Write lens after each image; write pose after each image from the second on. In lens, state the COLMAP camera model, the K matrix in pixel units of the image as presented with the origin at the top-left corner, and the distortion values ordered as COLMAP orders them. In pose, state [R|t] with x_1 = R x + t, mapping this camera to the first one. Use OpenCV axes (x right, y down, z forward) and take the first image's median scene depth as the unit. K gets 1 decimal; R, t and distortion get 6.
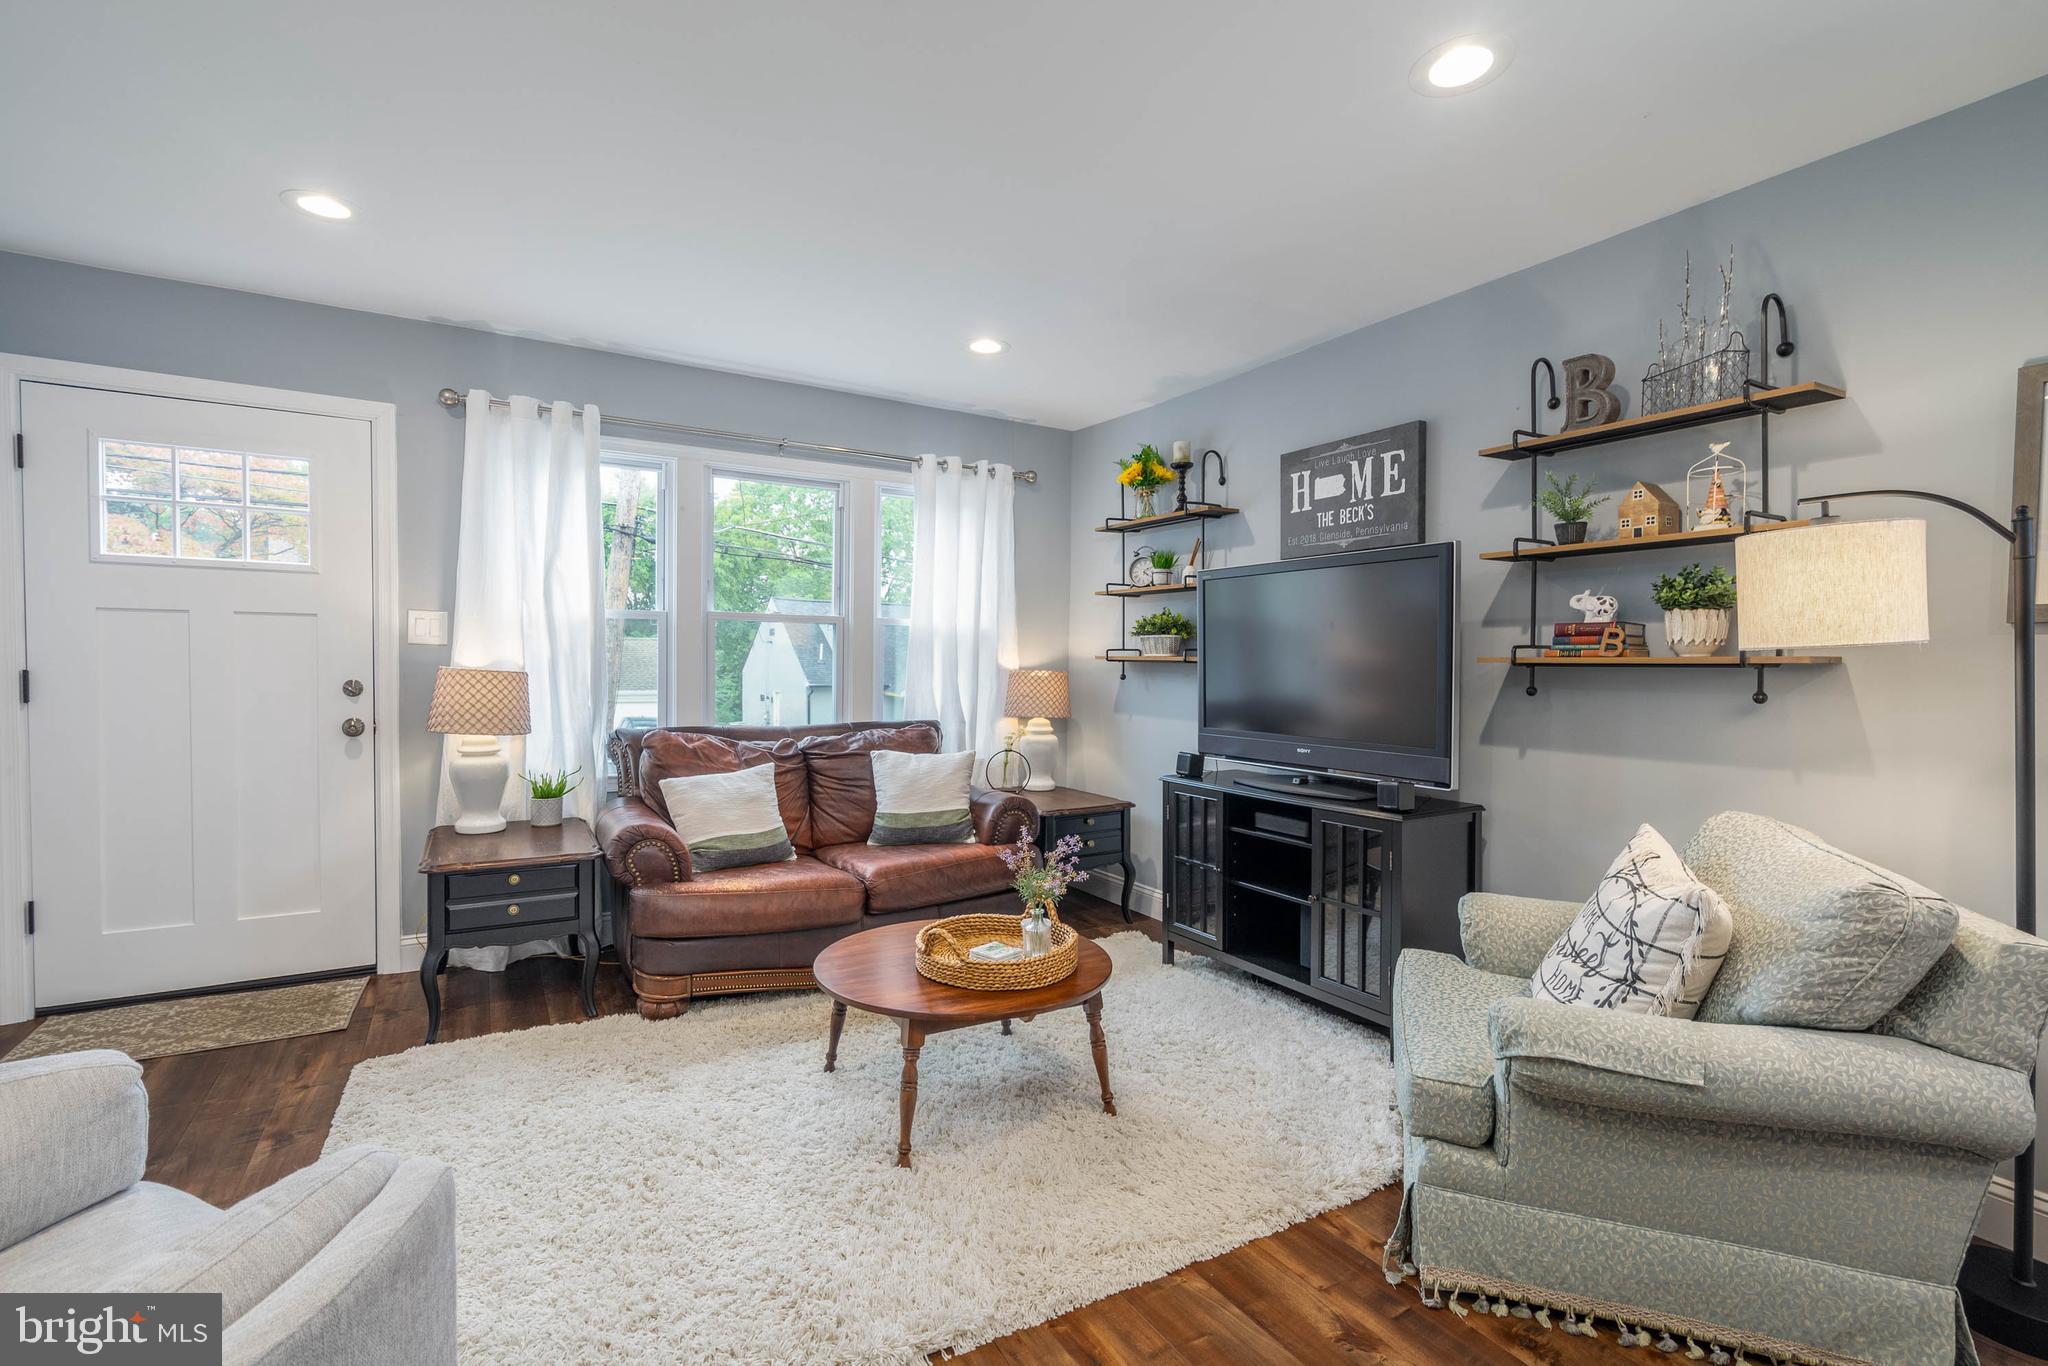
lens RADIAL K [[936.4, 0, 1023.8], [0, 936.4, 689.3], [0, 0, 1]] dist [-0.001865, 0.000704]
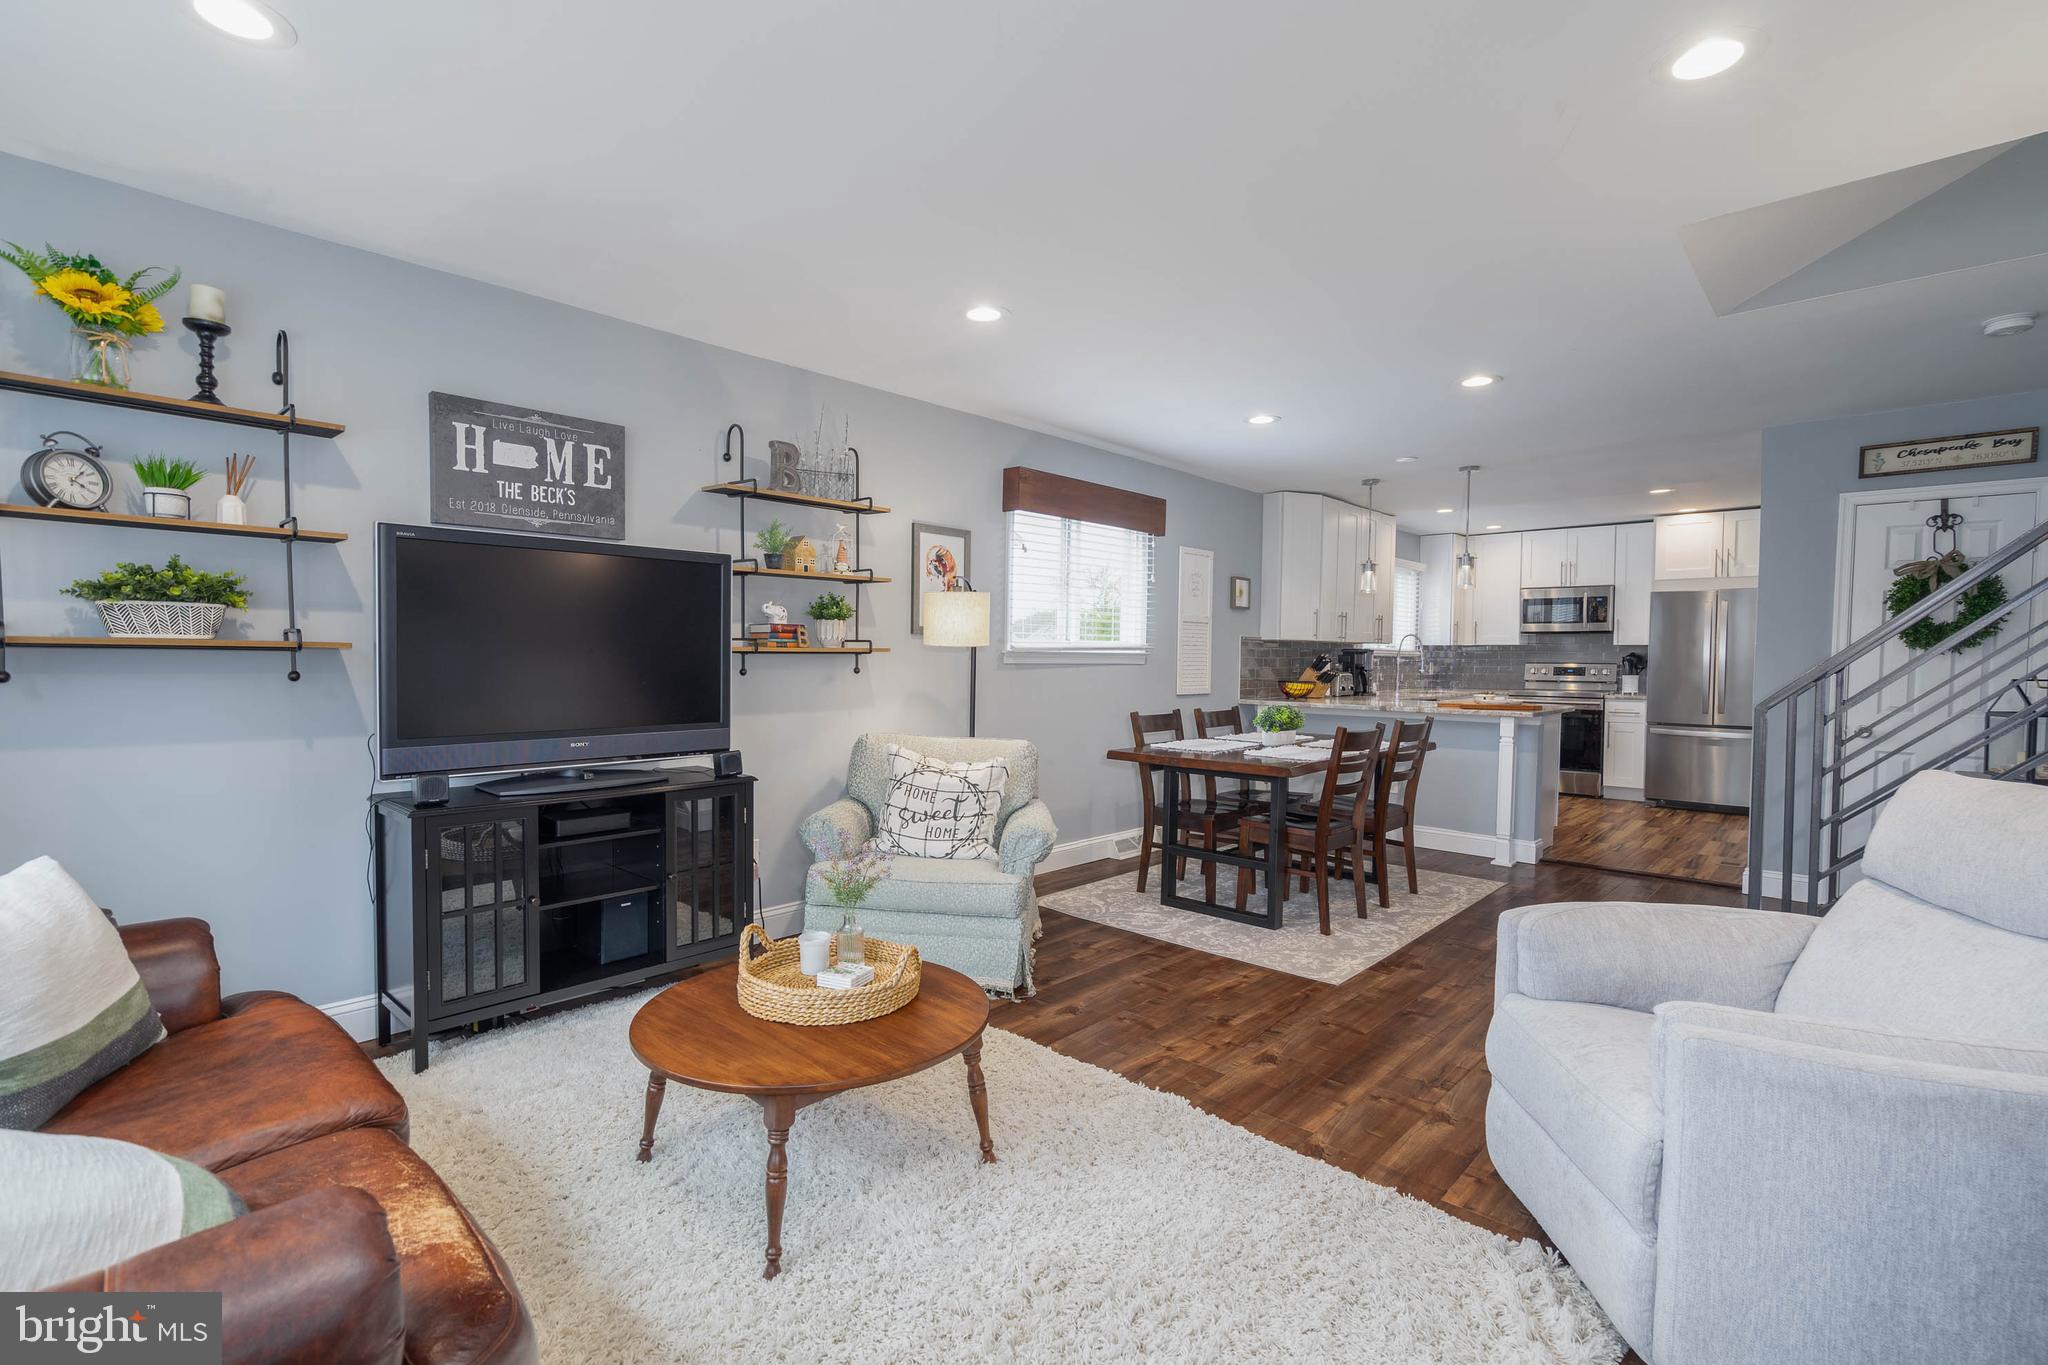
lens RADIAL K [[936.4, 0, 1023.8], [0, 936.4, 688.8], [0, 0, 1]] dist [-0.001865, 0.000704]
pose [[-0.291776, -0.048123, 0.955275, -0.673612], [0.015571, 0.998362, 0.055050, -0.032462], [-0.956360, 0.030936, -0.290549, 0.779018]]
